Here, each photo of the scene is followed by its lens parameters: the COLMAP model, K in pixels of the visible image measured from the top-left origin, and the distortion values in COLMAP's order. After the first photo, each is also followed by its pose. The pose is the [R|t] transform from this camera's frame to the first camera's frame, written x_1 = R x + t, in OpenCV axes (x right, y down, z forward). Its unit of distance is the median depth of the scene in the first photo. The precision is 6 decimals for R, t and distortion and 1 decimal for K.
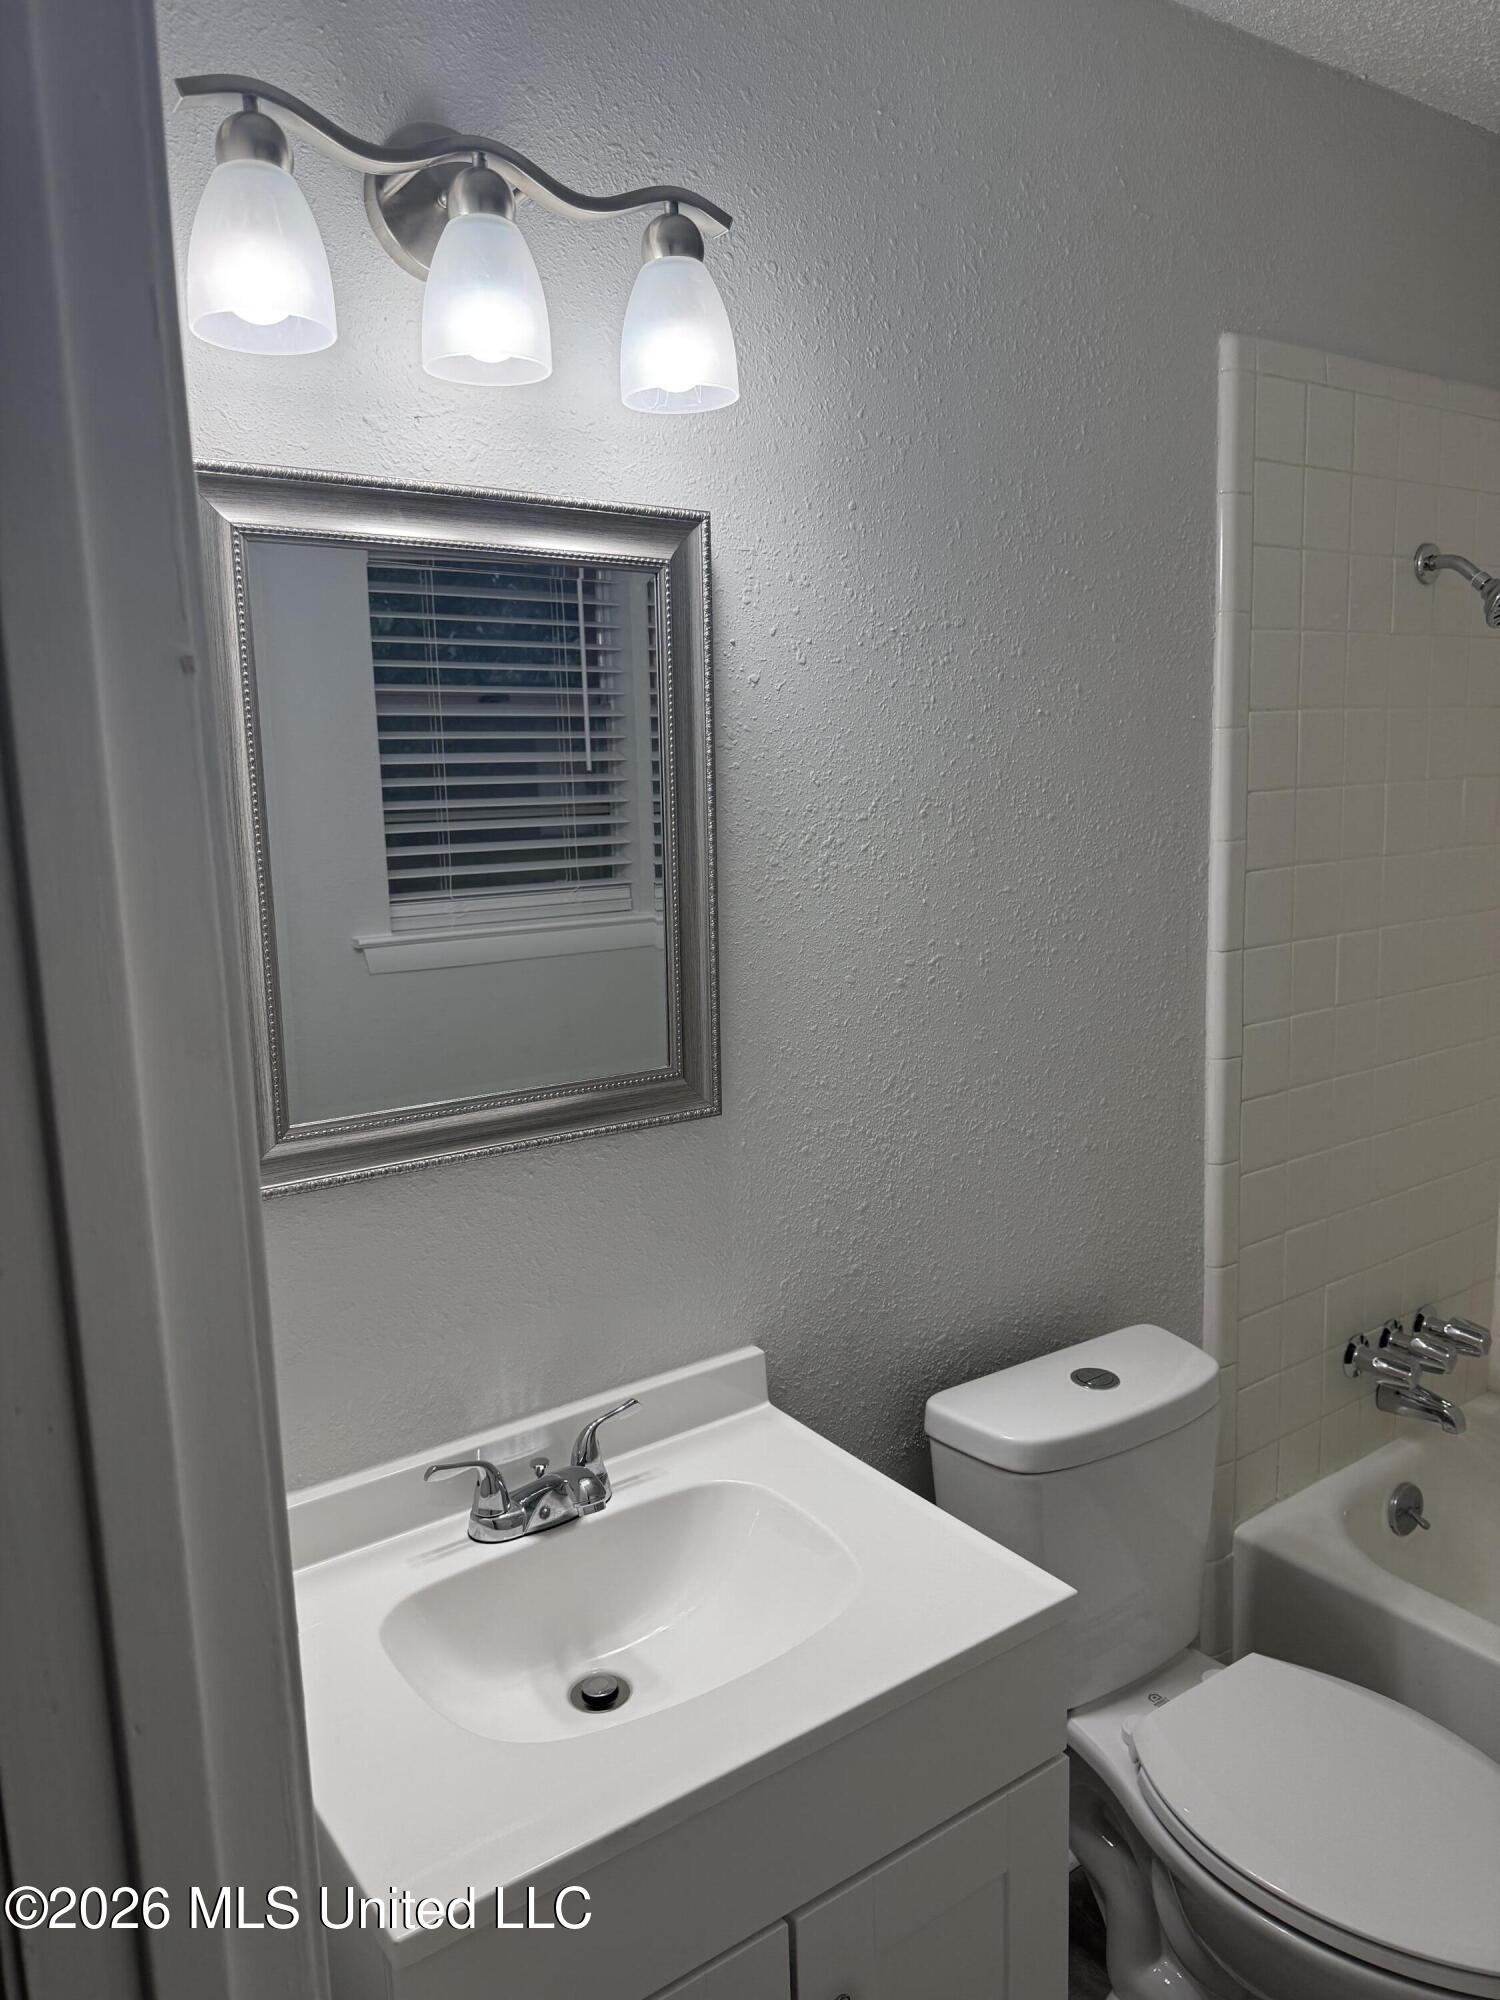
lens RADIAL K [[1416.9, 0, 750.0], [0, 1416.9, 1000.0], [0, 0, 1]] dist [0.018261, -0.026951]
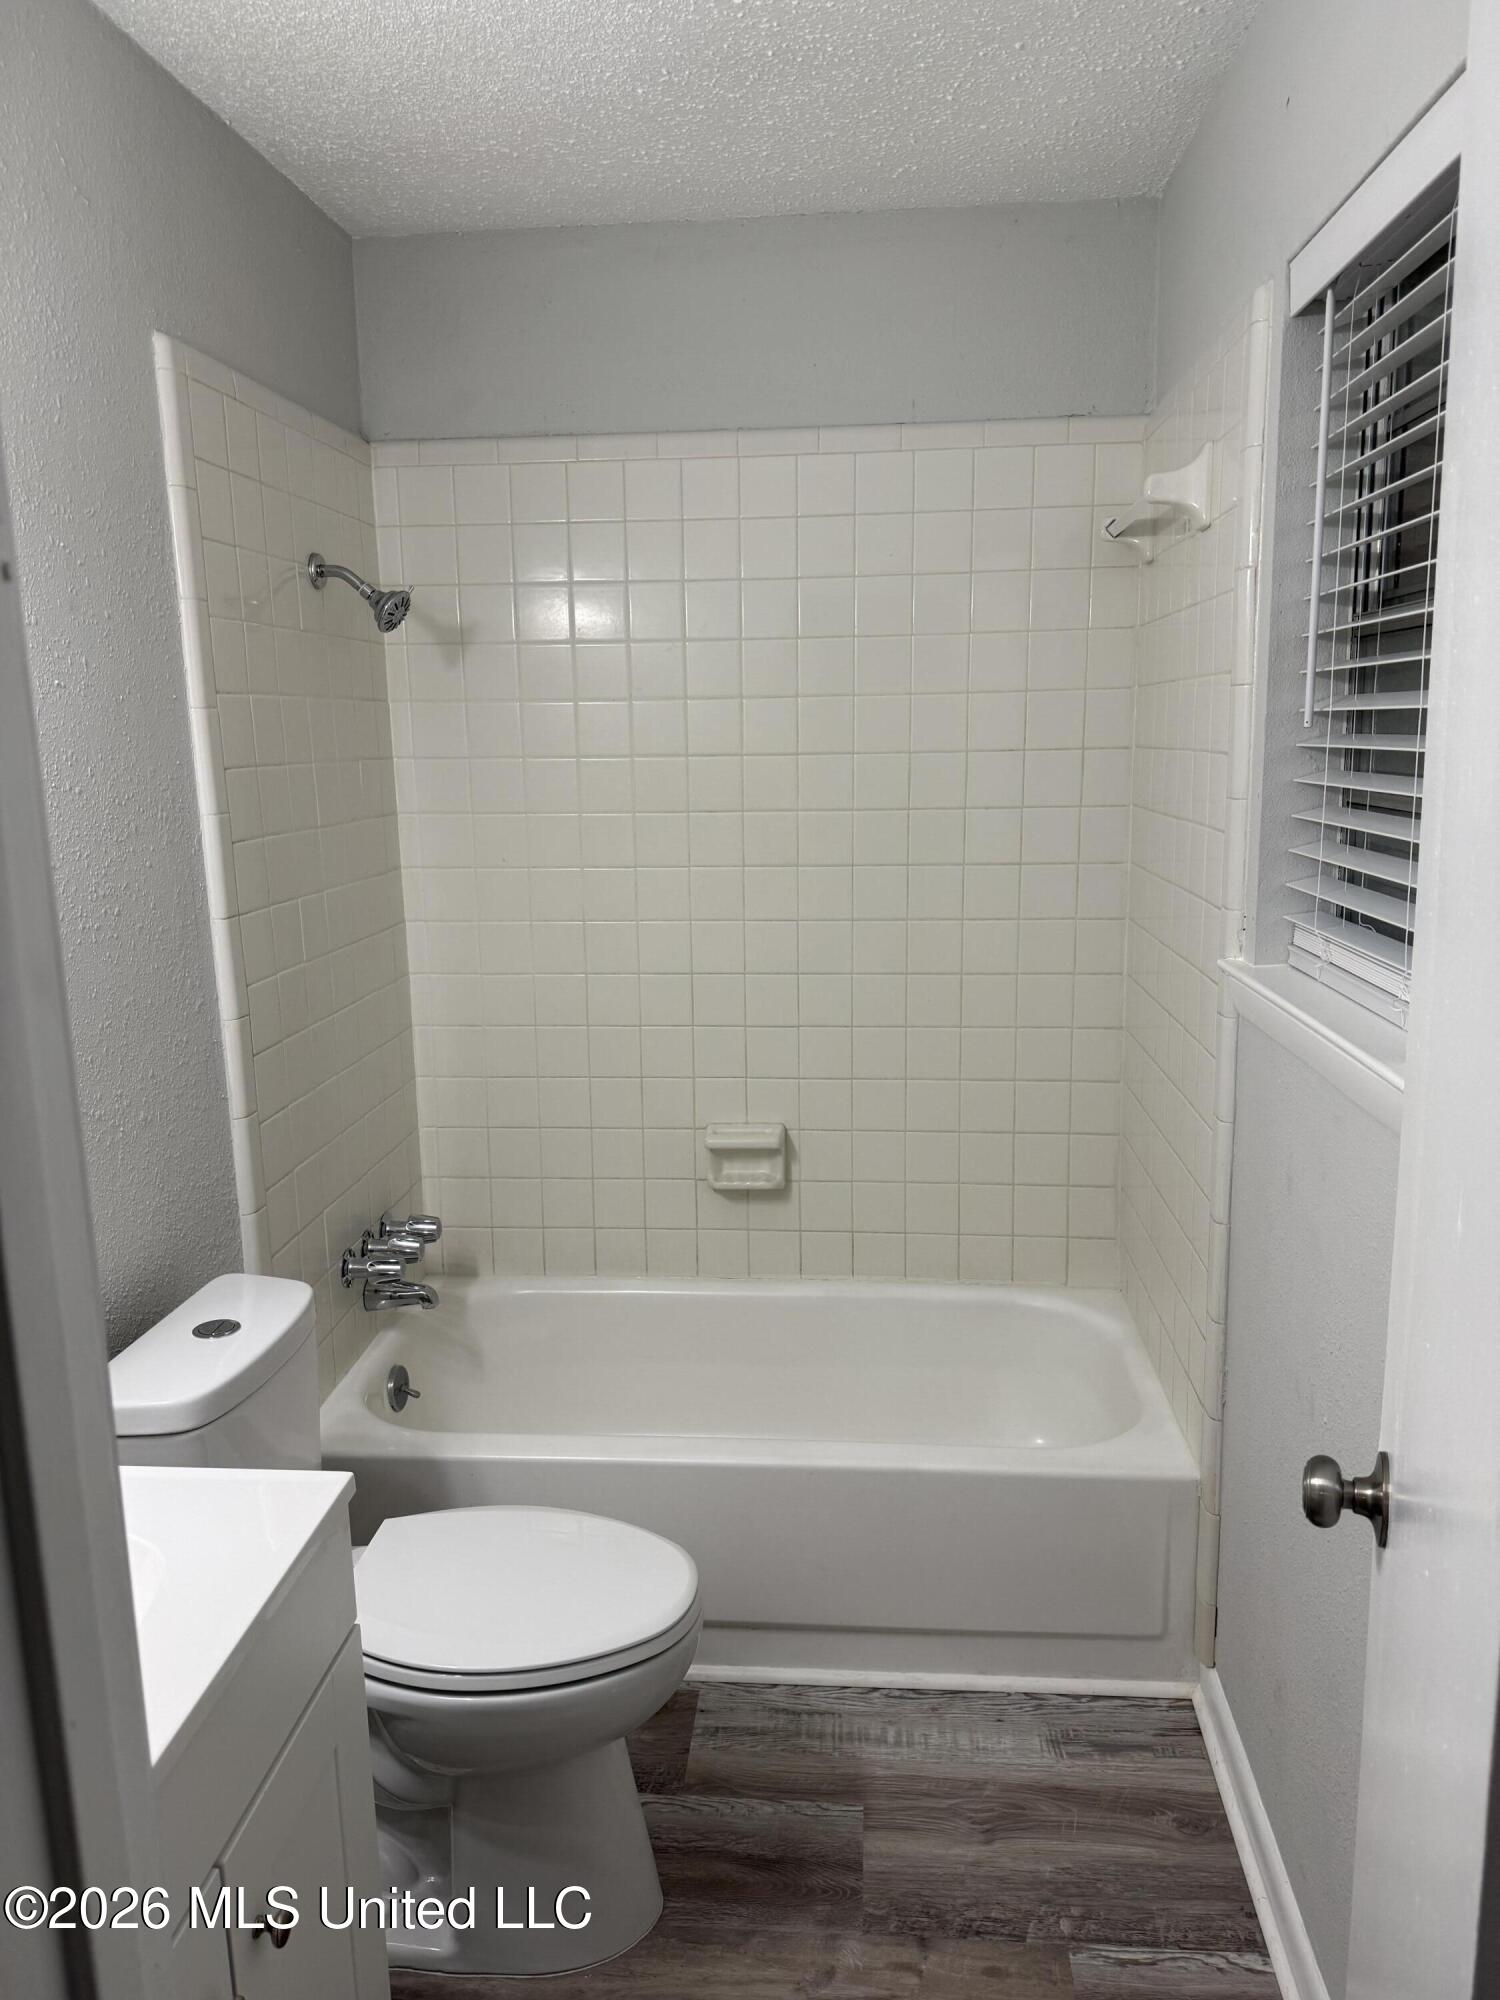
lens RADIAL K [[1416.9, 0, 750.0], [0, 1416.9, 1000.0], [0, 0, 1]] dist [0.018261, -0.026951]
pose [[0.640975, -0.125722, 0.757196, -0.221017], [0.123209, 0.990555, 0.060169, 0.010352], [-0.757609, 0.054726, 0.650411, 0.008801]]
